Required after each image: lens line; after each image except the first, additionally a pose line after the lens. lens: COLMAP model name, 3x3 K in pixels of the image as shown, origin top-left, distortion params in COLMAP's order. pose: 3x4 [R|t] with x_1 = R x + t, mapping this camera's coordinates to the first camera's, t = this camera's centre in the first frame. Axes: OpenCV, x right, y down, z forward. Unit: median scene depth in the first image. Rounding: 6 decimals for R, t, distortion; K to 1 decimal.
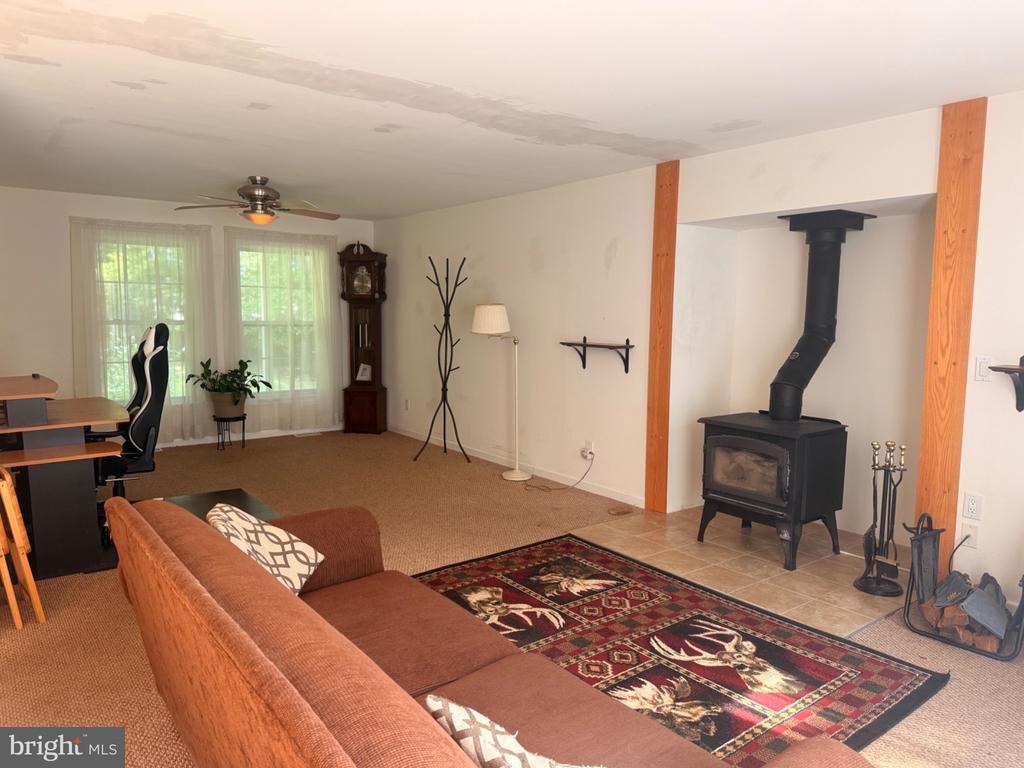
lens RADIAL K [[708.0, 0, 512.0], [0, 708.0, 384.0], [0, 0, 1]] dist [0.133546, -0.192558]
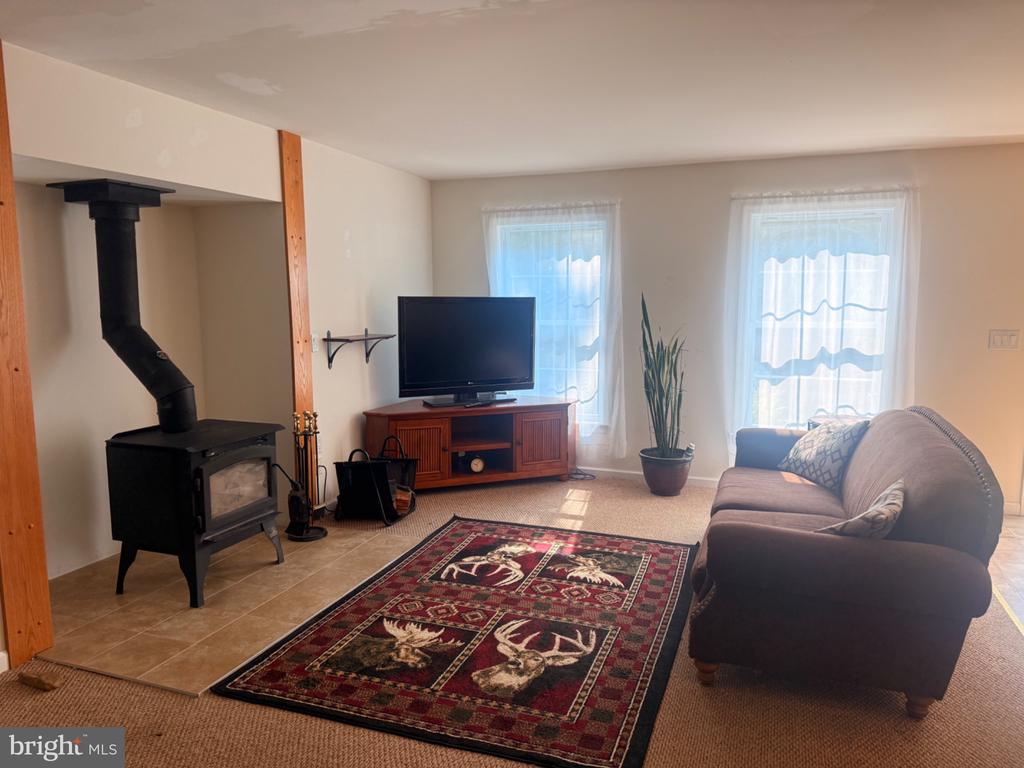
lens RADIAL K [[708.0, 0, 512.0], [0, 708.0, 384.0], [0, 0, 1]] dist [0.133546, -0.192558]
pose [[-0.535029, -0.110430, 0.837585, -0.696016], [0.082011, 0.979949, 0.181587, -0.161889], [-0.840844, 0.165845, -0.515245, 1.417181]]
